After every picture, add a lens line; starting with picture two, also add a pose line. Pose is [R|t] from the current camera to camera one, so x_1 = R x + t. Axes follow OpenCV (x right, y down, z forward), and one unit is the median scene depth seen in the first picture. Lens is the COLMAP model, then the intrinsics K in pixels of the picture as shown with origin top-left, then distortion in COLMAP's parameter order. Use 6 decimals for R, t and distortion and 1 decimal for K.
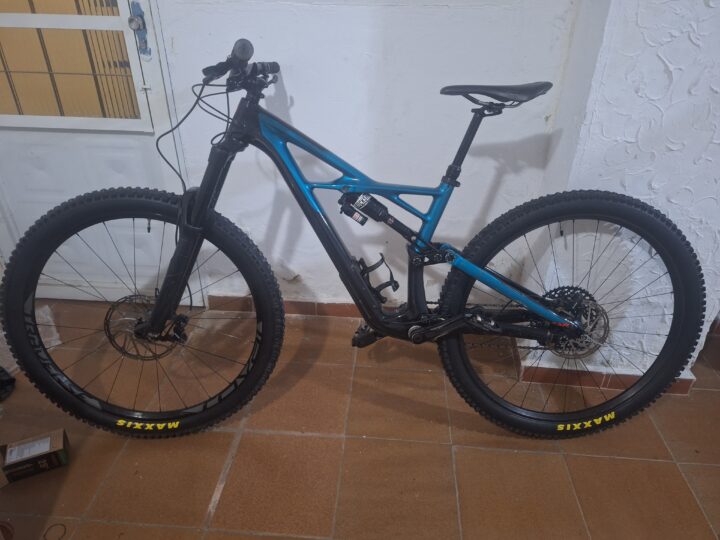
lens RADIAL K [[488.2, 0, 373.2], [0, 488.2, 269.6], [0, 0, 1]] dist [0.063971, -0.091270]
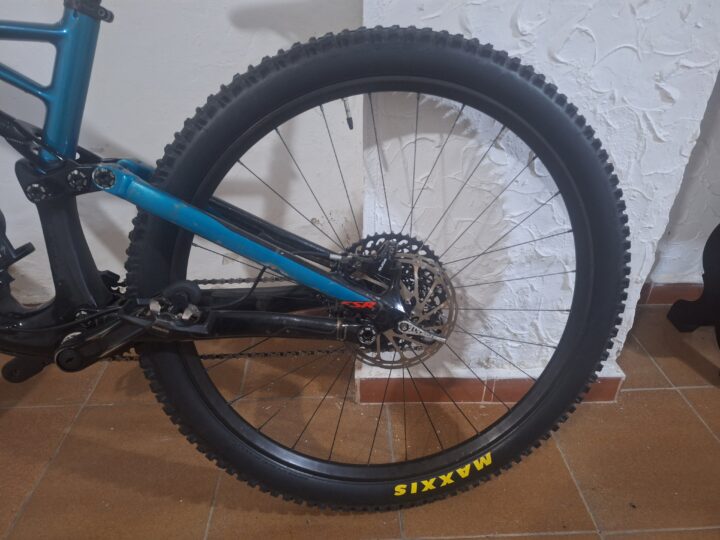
lens RADIAL K [[488.2, 0, 373.2], [0, 488.2, 269.6], [0, 0, 1]] dist [0.063971, -0.091270]
pose [[0.992145, -0.070628, 0.103251, 0.316538], [0.069605, 0.997484, 0.013479, 0.063232], [-0.103943, -0.006186, 0.994564, 0.460997]]
